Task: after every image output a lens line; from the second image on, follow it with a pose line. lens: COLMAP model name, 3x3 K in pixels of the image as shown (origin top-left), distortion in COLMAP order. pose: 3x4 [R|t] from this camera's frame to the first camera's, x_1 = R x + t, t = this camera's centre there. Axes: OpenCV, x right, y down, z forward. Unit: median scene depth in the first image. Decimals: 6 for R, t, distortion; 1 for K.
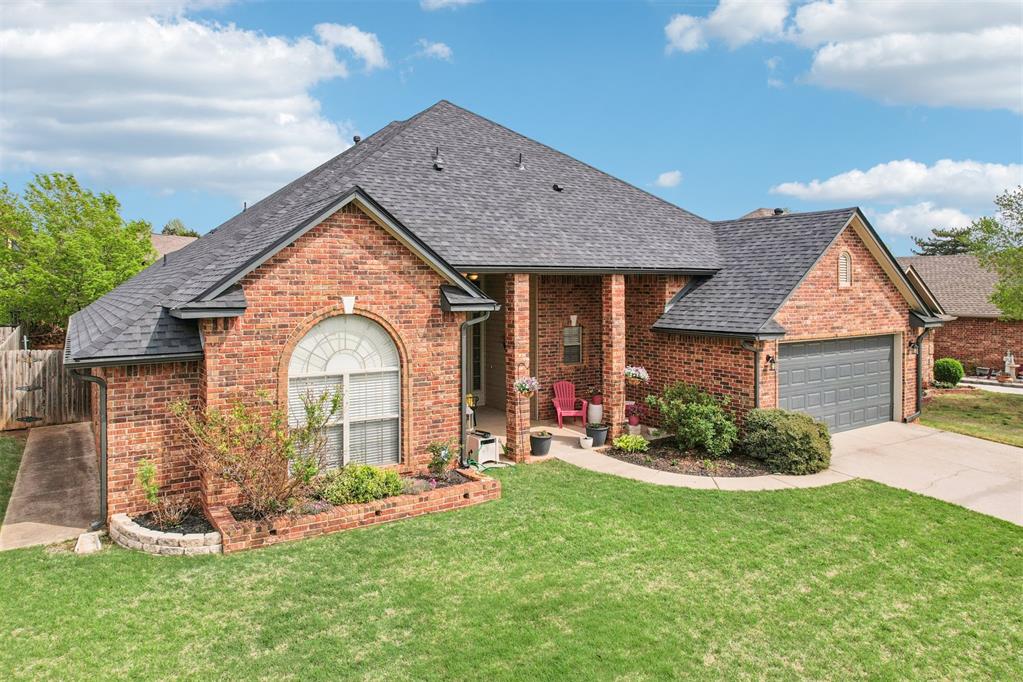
lens RADIAL K [[688.1, 0, 508.9], [0, 688.1, 285.5], [0, 0, 1]] dist [-0.064764, 0.053401]
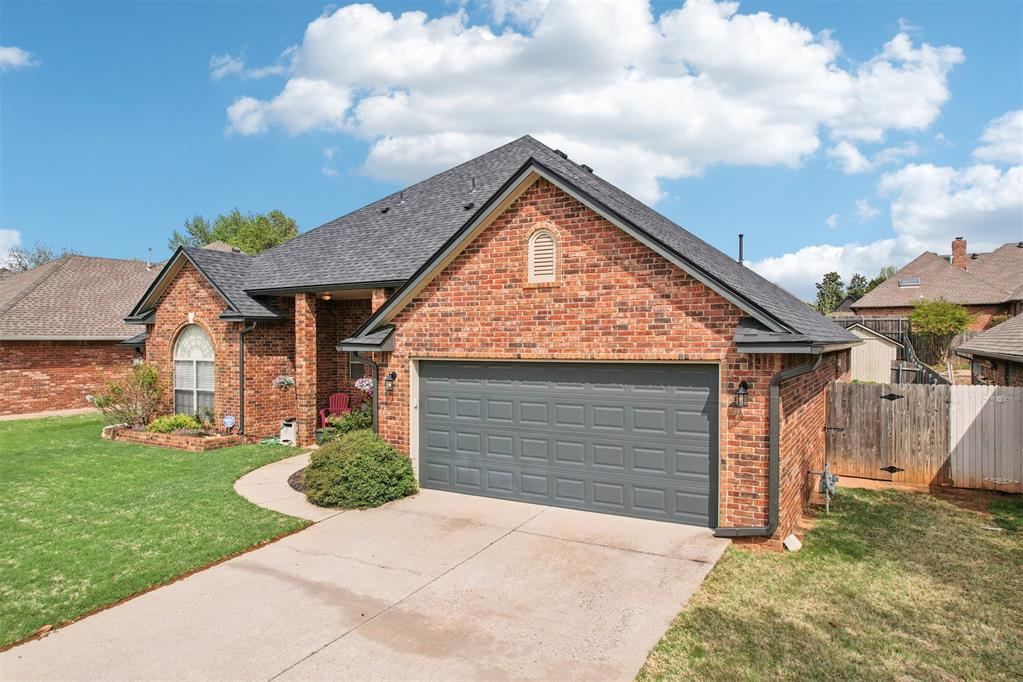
lens RADIAL K [[656.1, 0, 511.5], [0, 656.1, 341.0], [0, 0, 1]] dist [-0.072926, 0.061561]
pose [[0.447794, 0.002594, -0.894133, 1.446809], [0.001971, 0.999990, 0.003888, 0.076180], [0.894135, -0.003504, 0.447784, 0.959944]]
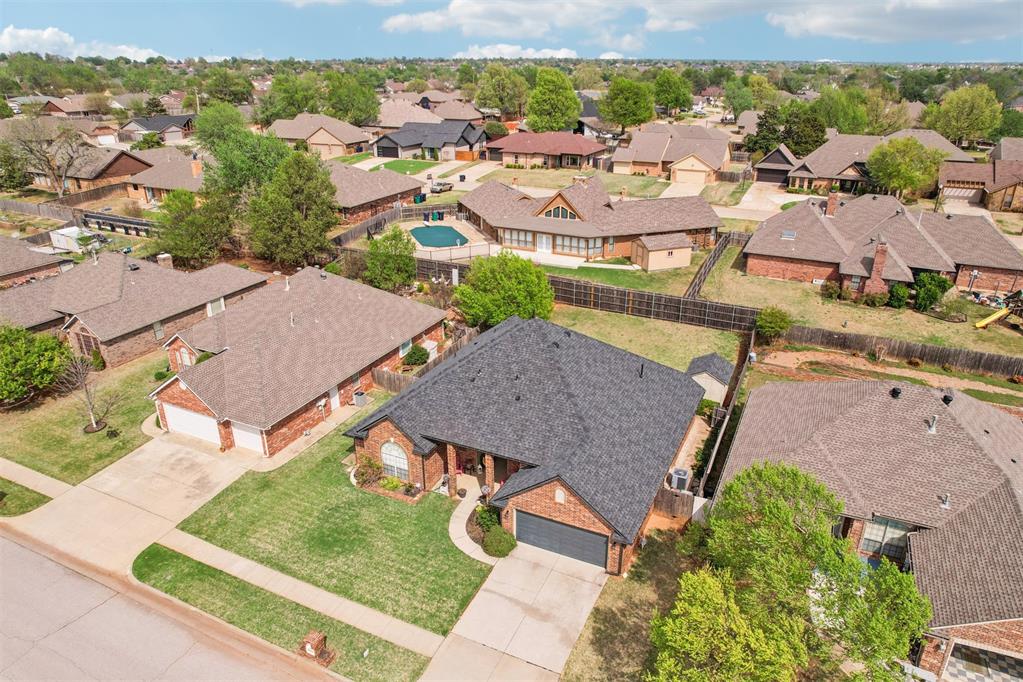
lens RADIAL K [[675.2, 0, 511.5], [0, 675.2, 341.0], [0, 0, 1]] dist [-0.066930, 0.052621]
pose [[0.515372, 0.333654, -0.789346, 2.667015], [0.002936, 0.920400, 0.390967, -1.802516], [0.856962, -0.203811, 0.473369, -0.046272]]
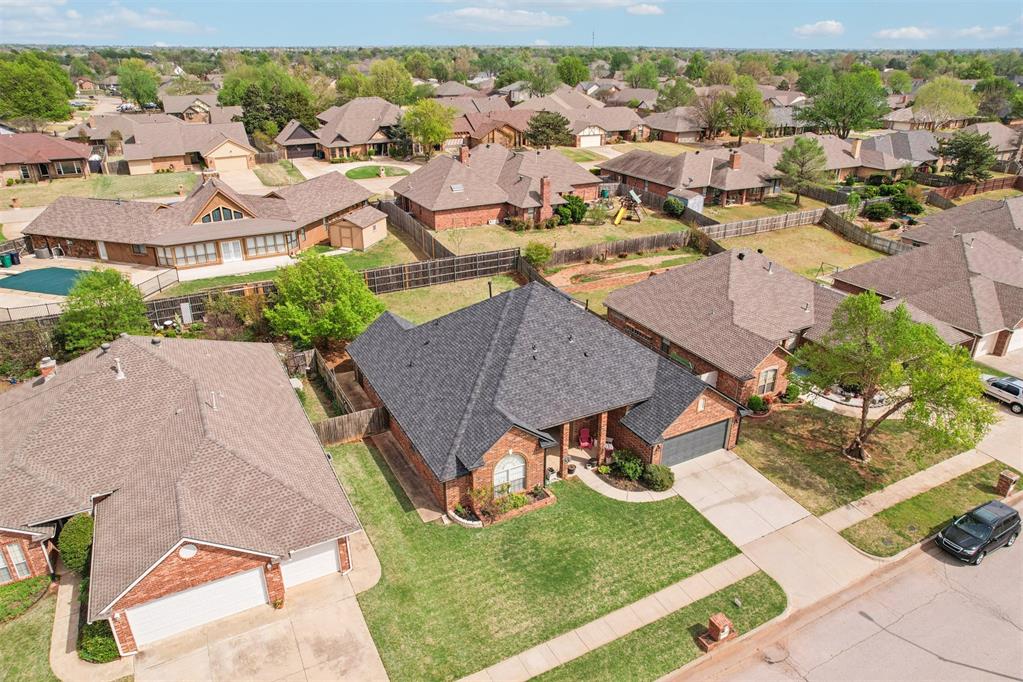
lens RADIAL K [[675.2, 0, 511.5], [0, 675.2, 341.0], [0, 0, 1]] dist [-0.066930, 0.052621]
pose [[0.995674, 0.039672, -0.084022, 0.013878], [-0.001797, 0.912325, 0.409462, -1.683367], [0.092899, -0.407540, 0.908450, -1.601510]]
